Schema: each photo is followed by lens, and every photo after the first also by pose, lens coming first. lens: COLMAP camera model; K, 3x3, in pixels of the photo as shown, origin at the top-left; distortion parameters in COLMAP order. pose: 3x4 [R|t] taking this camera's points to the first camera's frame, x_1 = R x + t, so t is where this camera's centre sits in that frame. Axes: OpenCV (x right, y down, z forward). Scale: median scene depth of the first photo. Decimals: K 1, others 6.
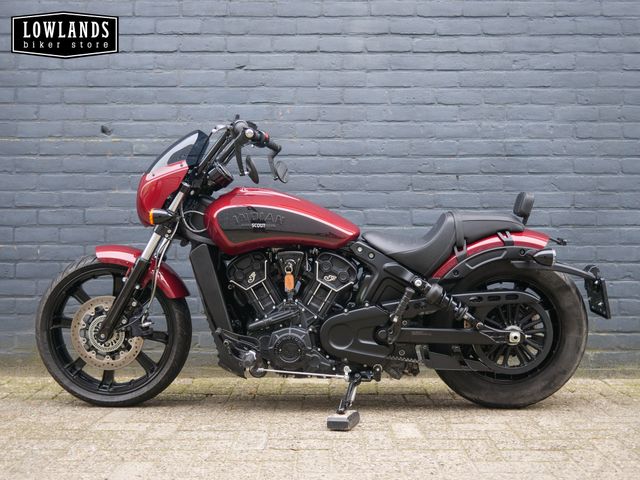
lens RADIAL K [[735.4, 0, 318.8], [0, 735.4, 244.2], [0, 0, 1]] dist [-0.008567, 0.000000]
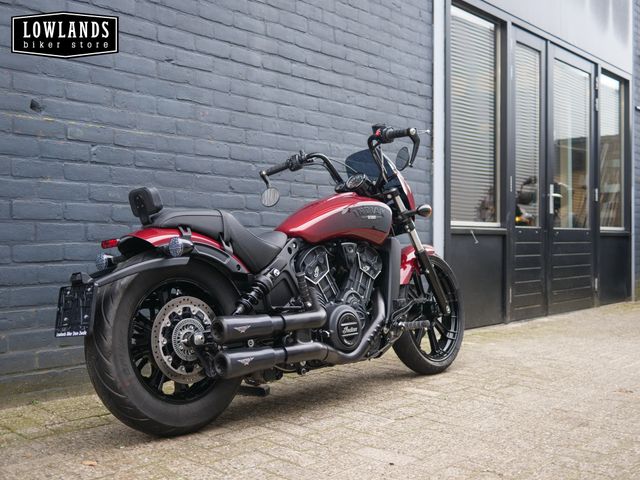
lens RADIAL K [[735.4, 0, 317.5], [0, 735.4, 239.6], [0, 0, 1]] dist [-0.008567, 0.000000]
pose [[0.657897, 0.003580, 0.753099, -0.706860], [-0.007652, 0.999969, 0.001931, -0.008543], [-0.753069, -0.007033, 0.657904, 0.216839]]
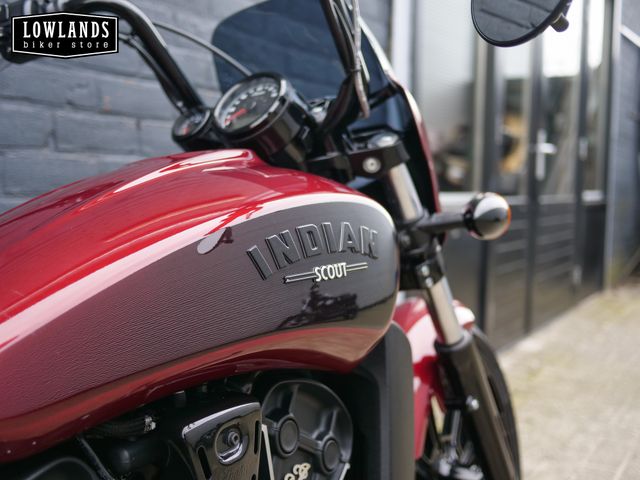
lens RADIAL K [[735.4, 0, 327.7], [0, 735.4, 249.3], [0, 0, 1]] dist [-0.008567, 0.000000]
pose [[0.508633, -0.066453, 0.858415, -0.143794], [-0.024437, 0.995501, 0.091545, -0.059037], [-0.860637, -0.067540, 0.504721, 0.669013]]
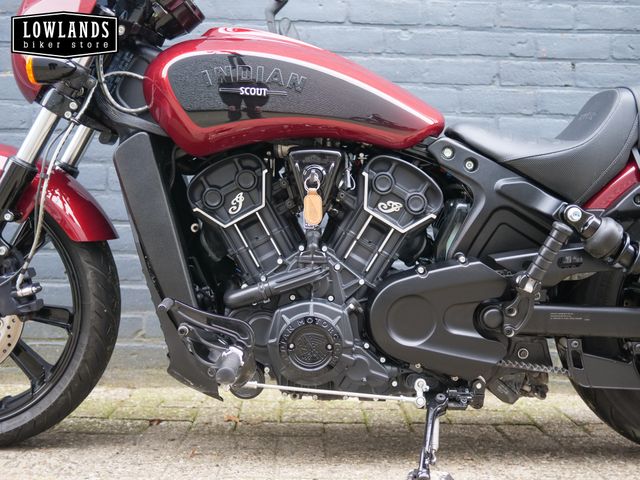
lens RADIAL K [[735.4, 0, 319.0], [0, 735.4, 239.3], [0, 0, 1]] dist [-0.008567, 0.000000]
pose [[0.999183, 0.018976, 0.035675, -0.041971], [-0.019171, 0.999803, 0.005144, 0.054421], [-0.035571, -0.005824, 0.999350, 0.396481]]
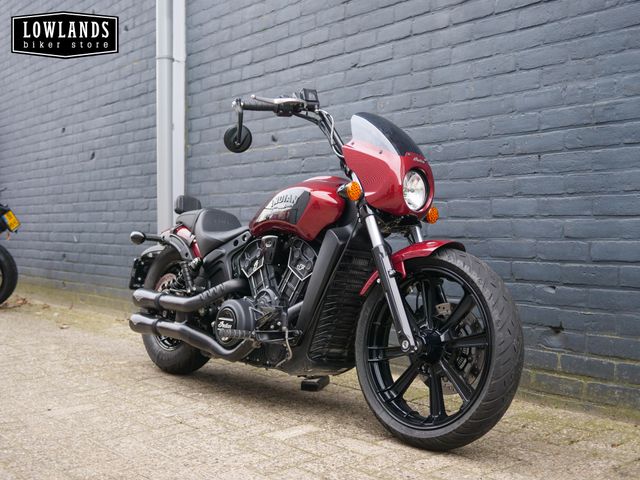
lens RADIAL K [[735.4, 0, 316.0], [0, 735.4, 240.1], [0, 0, 1]] dist [-0.008567, 0.000000]
pose [[0.657084, 0.011130, -0.753736, 0.639419], [-0.001953, 0.999913, 0.013063, -0.009732], [0.753815, -0.007112, 0.657048, 0.281393]]
